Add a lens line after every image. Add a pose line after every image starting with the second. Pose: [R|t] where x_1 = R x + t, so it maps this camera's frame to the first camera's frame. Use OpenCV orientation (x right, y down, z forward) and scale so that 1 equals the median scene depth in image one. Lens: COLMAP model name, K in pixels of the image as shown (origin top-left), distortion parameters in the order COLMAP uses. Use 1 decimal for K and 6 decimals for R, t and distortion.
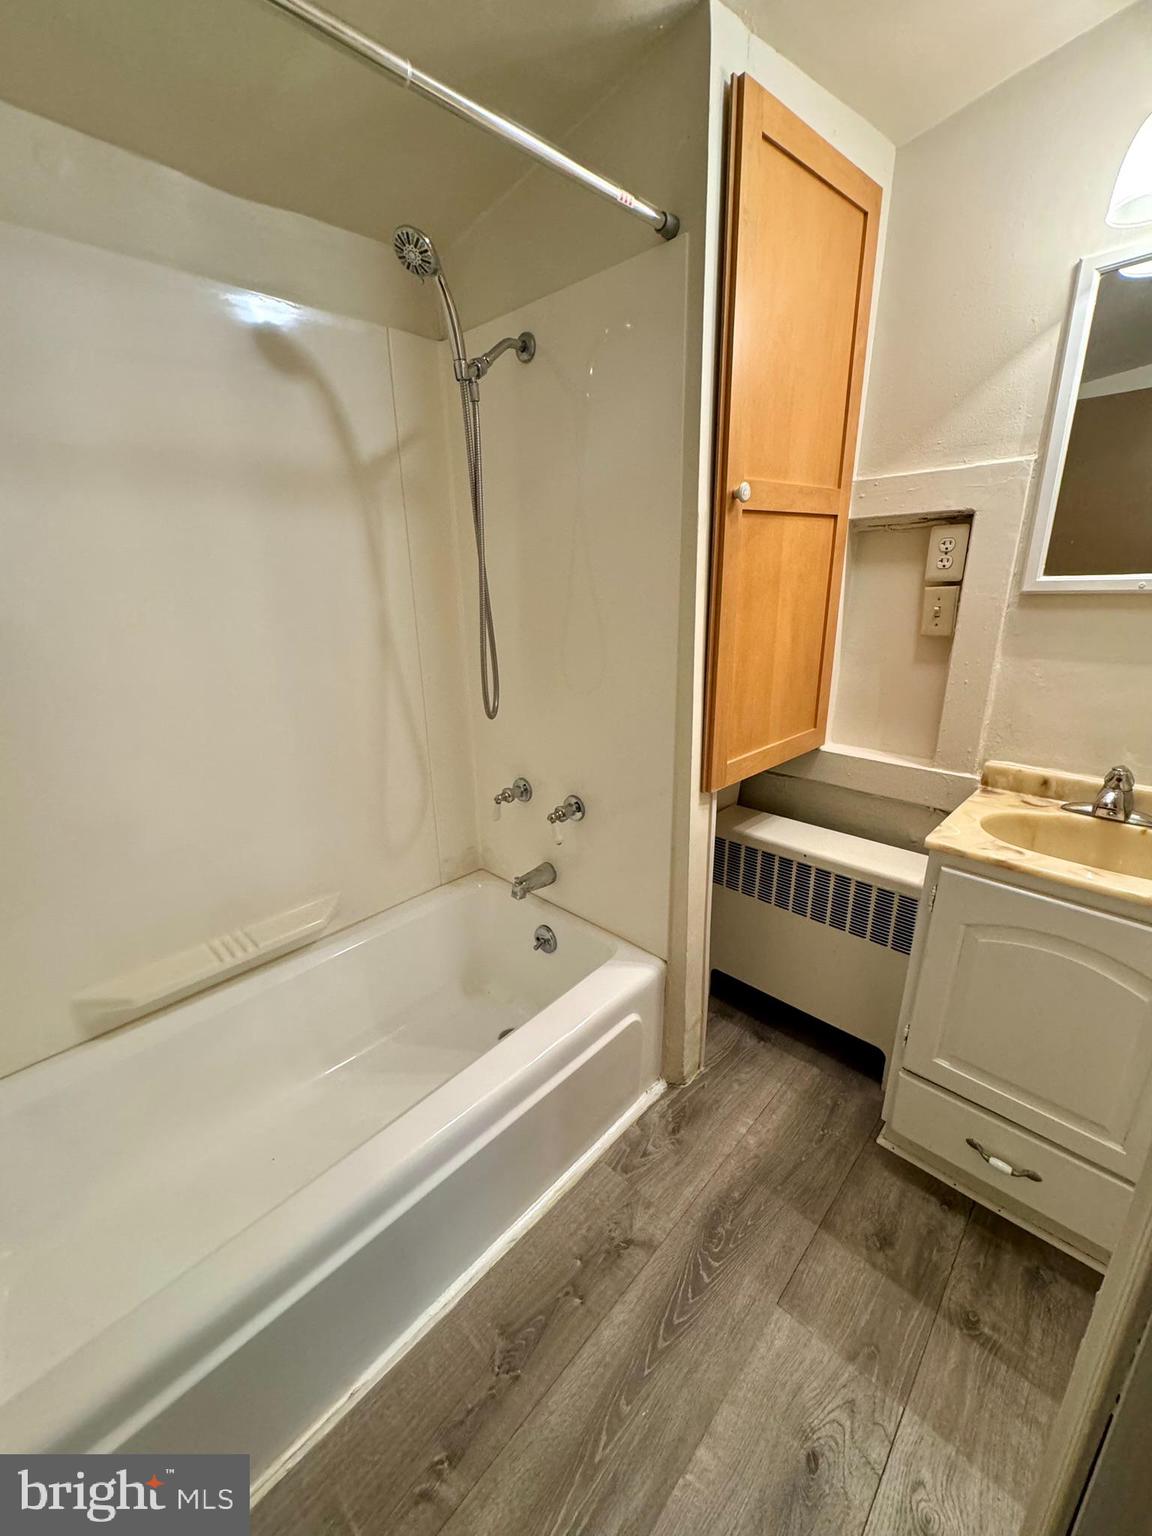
lens RADIAL K [[610.4, 0, 577.8], [0, 610.4, 765.6], [0, 0, 1]] dist [-0.000949, -0.000025]
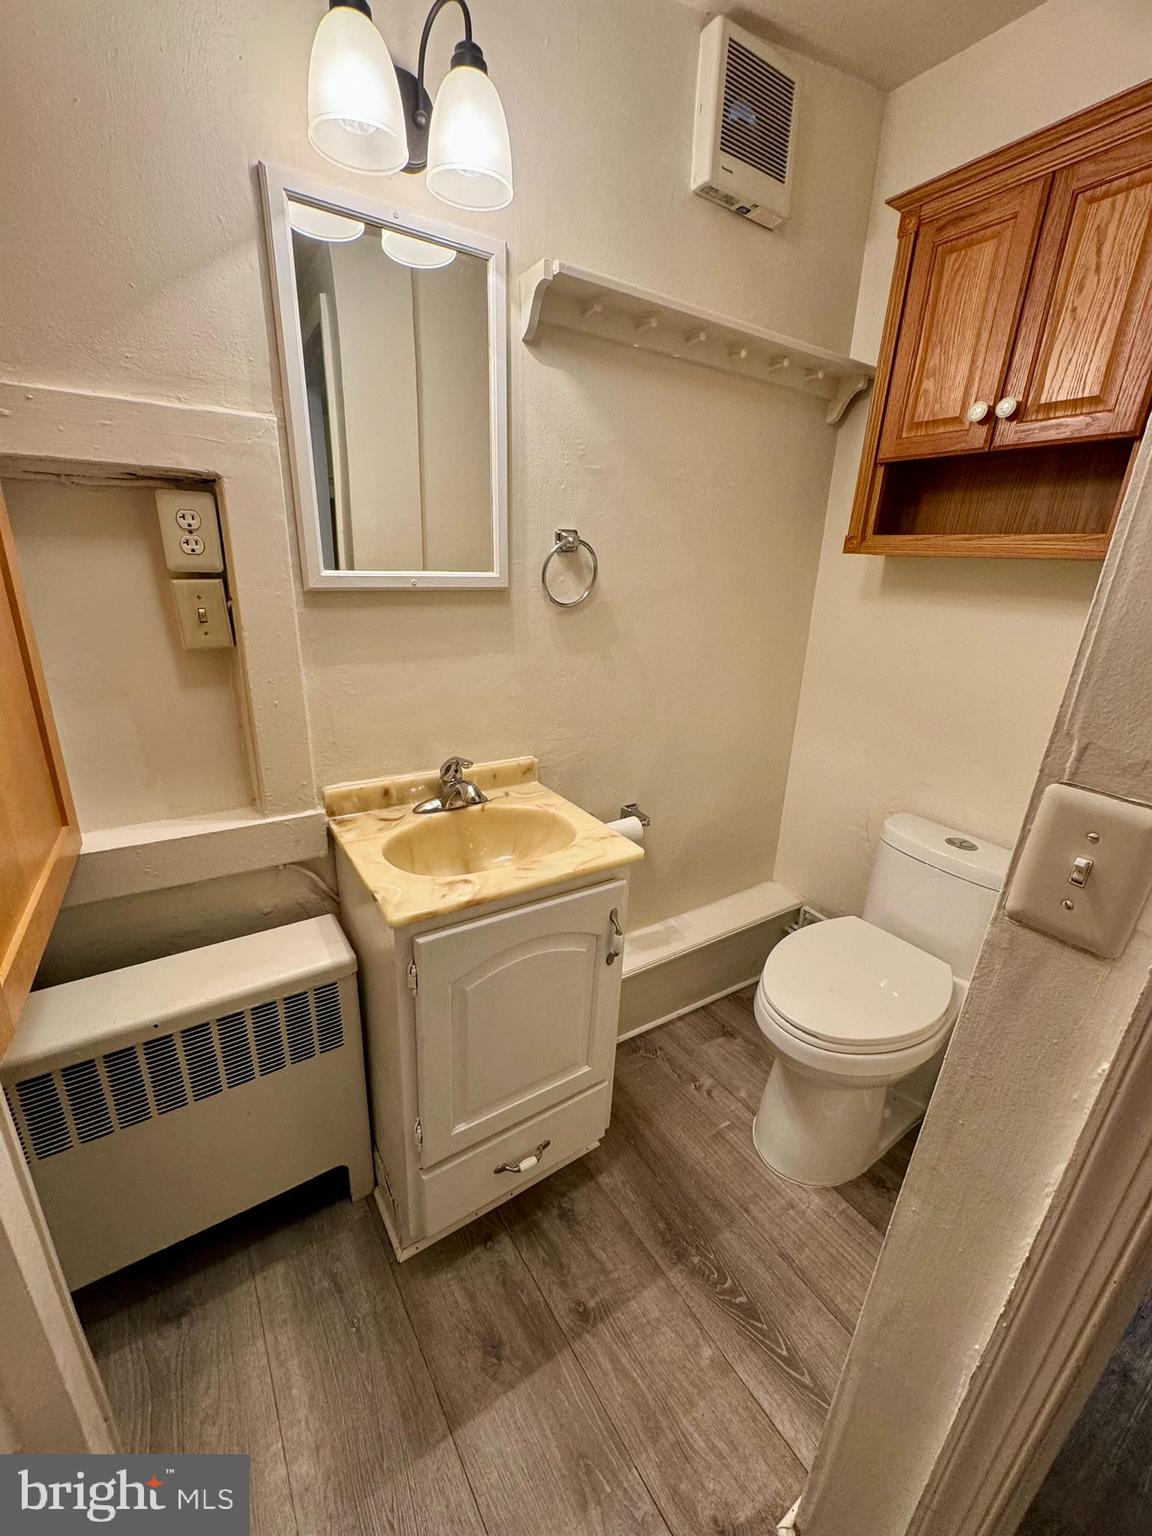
lens RADIAL K [[610.4, 0, 575.3], [0, 610.4, 766.6], [0, 0, 1]] dist [-0.000949, -0.000025]
pose [[0.206368, -0.291181, 0.934144, -0.037419], [0.245962, 0.939477, 0.238506, -0.154871], [-0.947056, 0.180544, 0.265498, 0.448377]]
